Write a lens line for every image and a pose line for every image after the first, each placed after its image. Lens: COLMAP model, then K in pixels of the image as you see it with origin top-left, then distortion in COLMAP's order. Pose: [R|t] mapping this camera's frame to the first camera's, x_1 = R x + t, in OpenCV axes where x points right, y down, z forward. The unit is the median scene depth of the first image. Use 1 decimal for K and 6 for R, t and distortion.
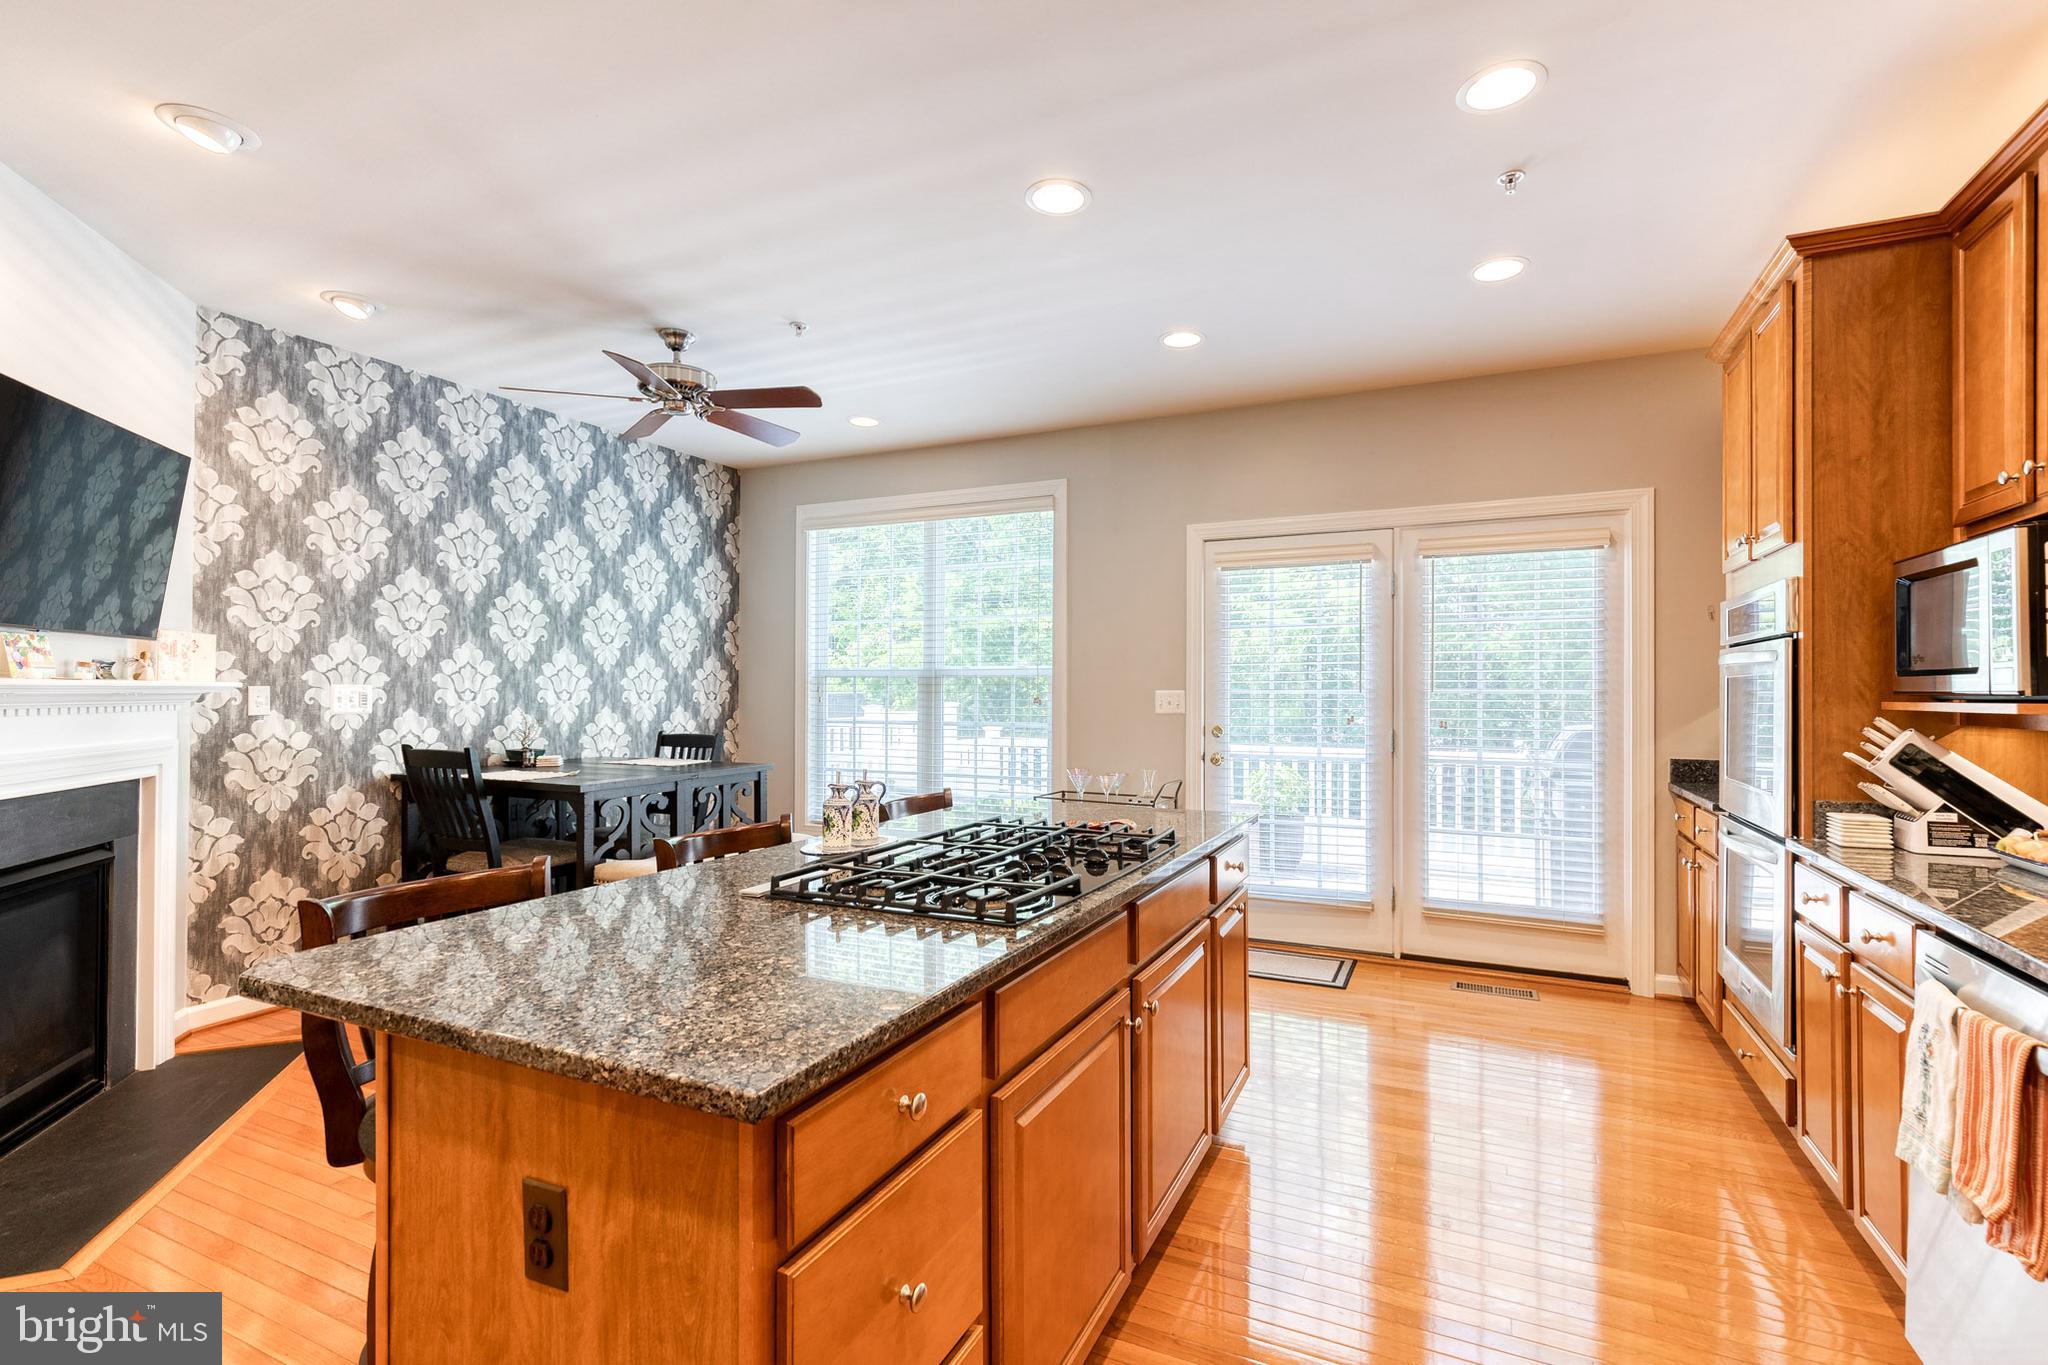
lens RADIAL K [[931.8, 0, 1045.5], [0, 931.8, 683.9], [0, 0, 1]] dist [0.013141, -0.002783]
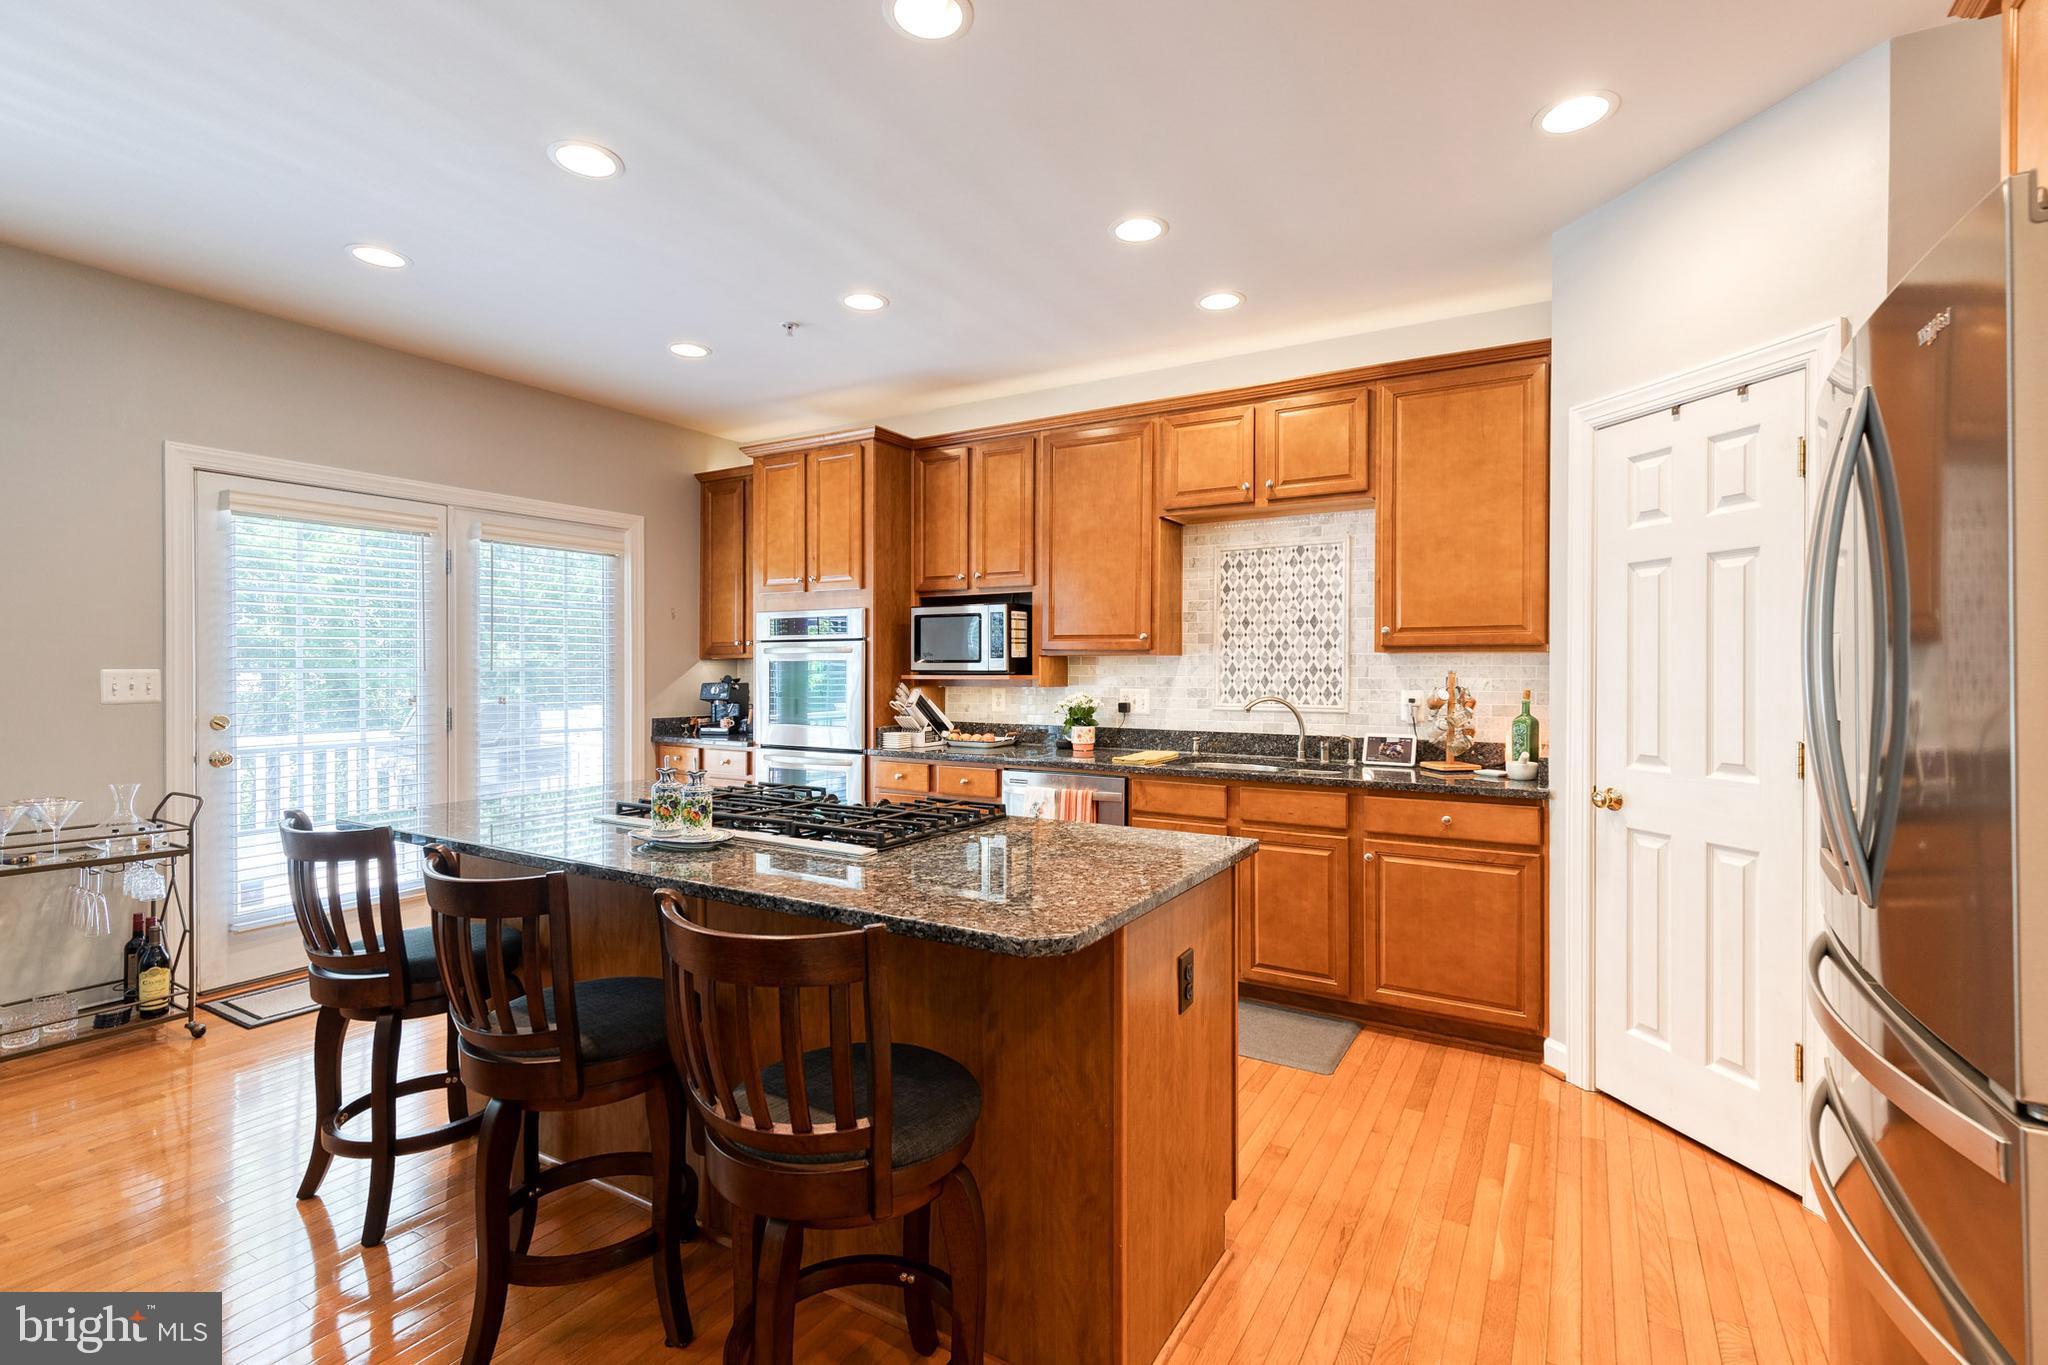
lens RADIAL K [[931.8, 0, 1039.4], [0, 931.8, 672.0], [0, 0, 1]] dist [0.013141, -0.002783]
pose [[0.100301, -0.006286, 0.994937, -0.594152], [-0.008444, 0.999939, 0.007169, -0.002439], [-0.994921, -0.009121, 0.100242, 0.285354]]
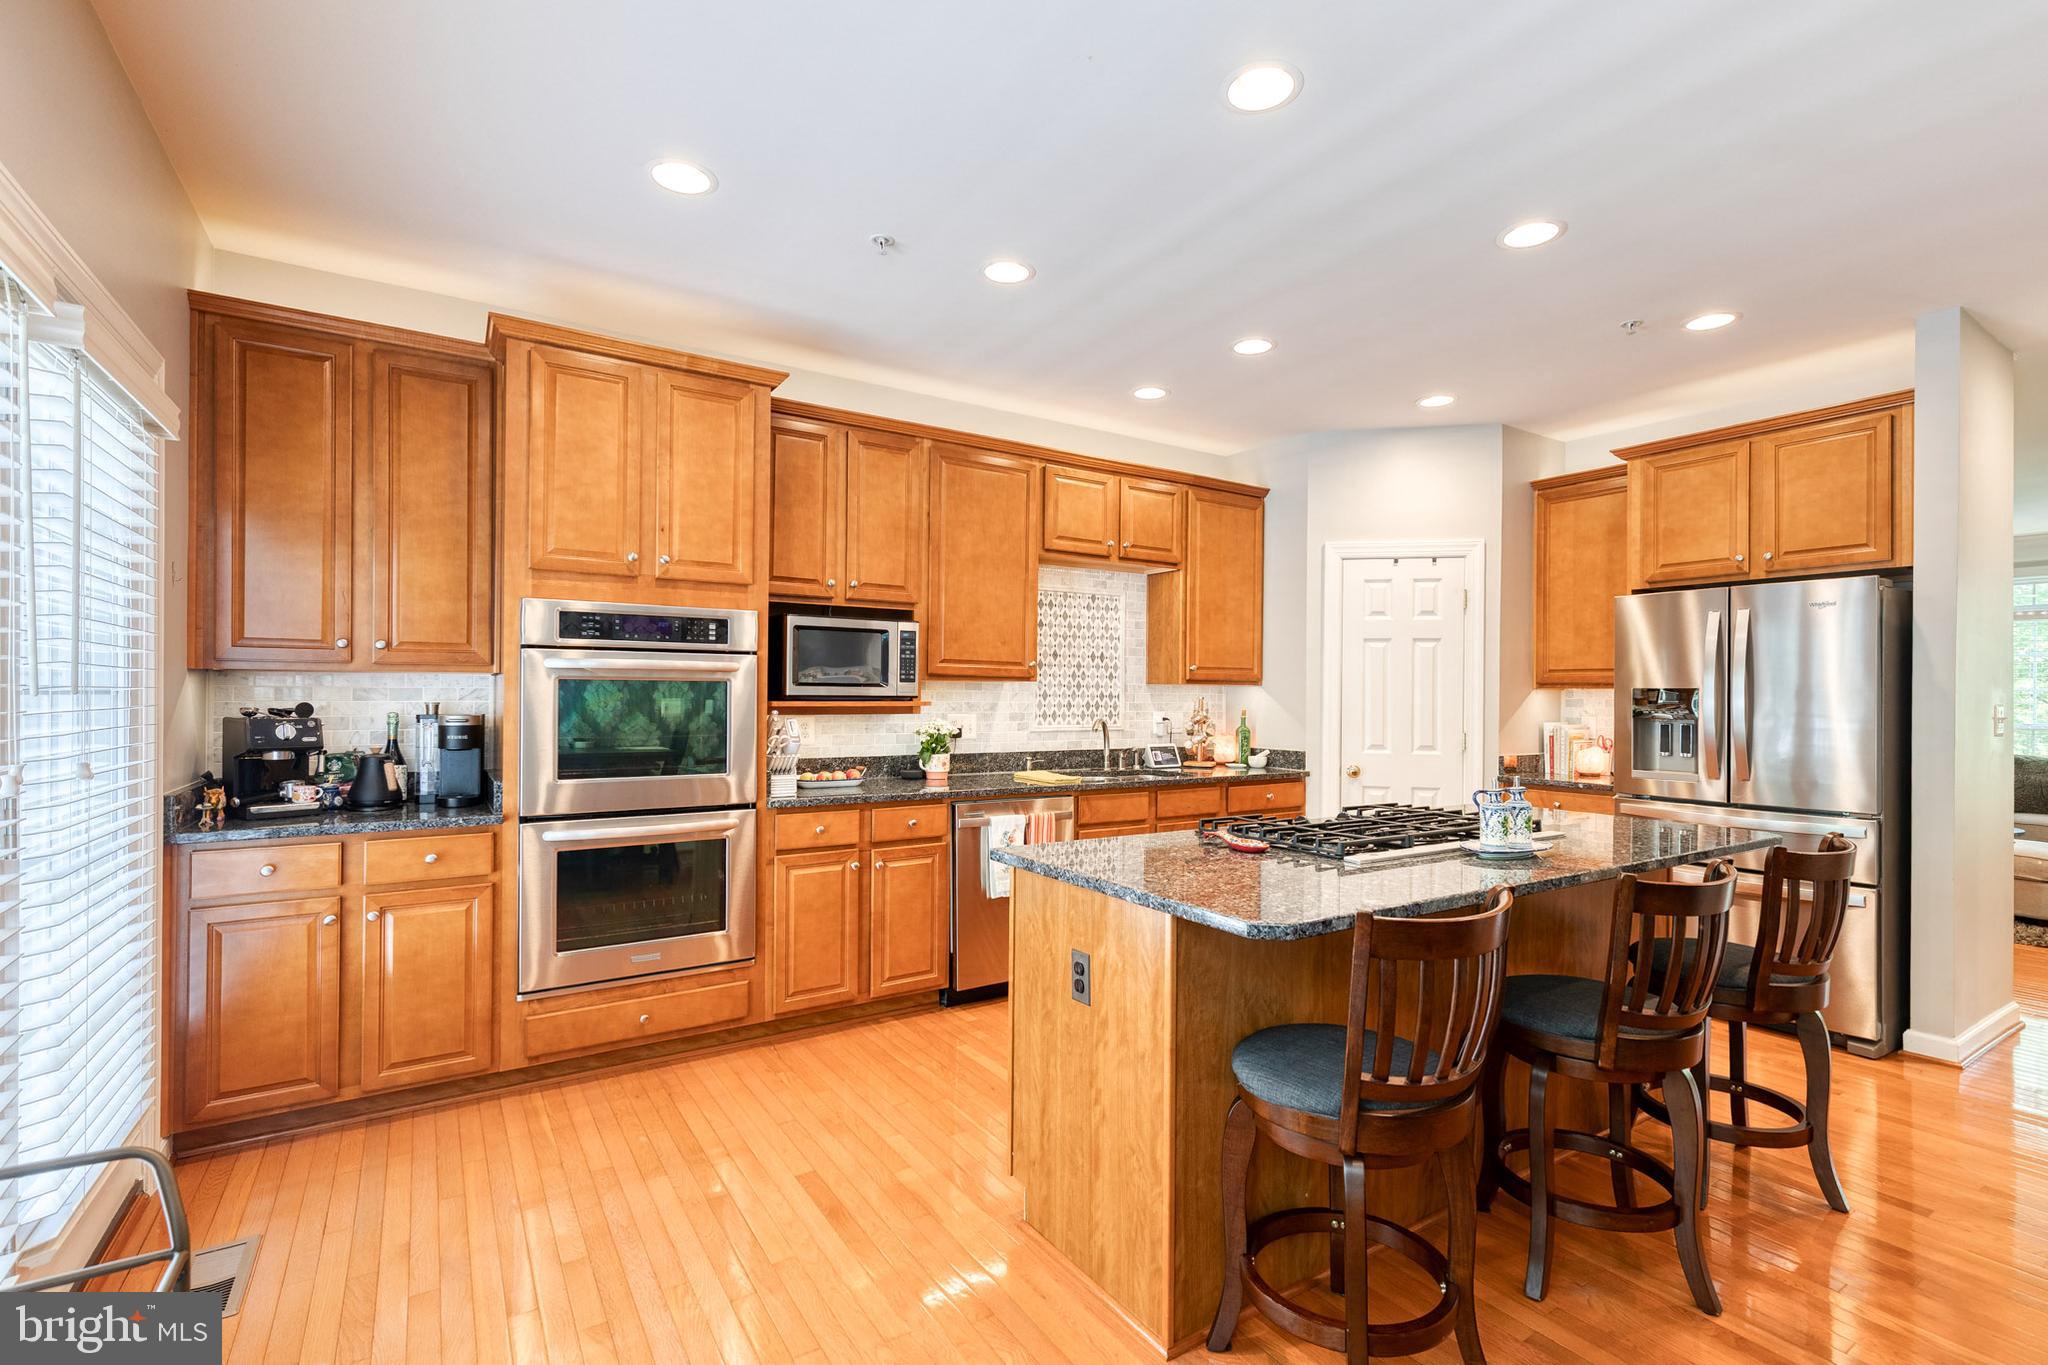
lens RADIAL K [[931.8, 0, 1066.0], [0, 931.8, 695.6], [0, 0, 1]] dist [0.013141, -0.002783]
pose [[-0.856628, -0.009119, 0.515854, -0.174071], [-0.013960, 0.999887, -0.005506, 0.006472], [-0.515746, -0.011919, -0.856659, 1.161850]]
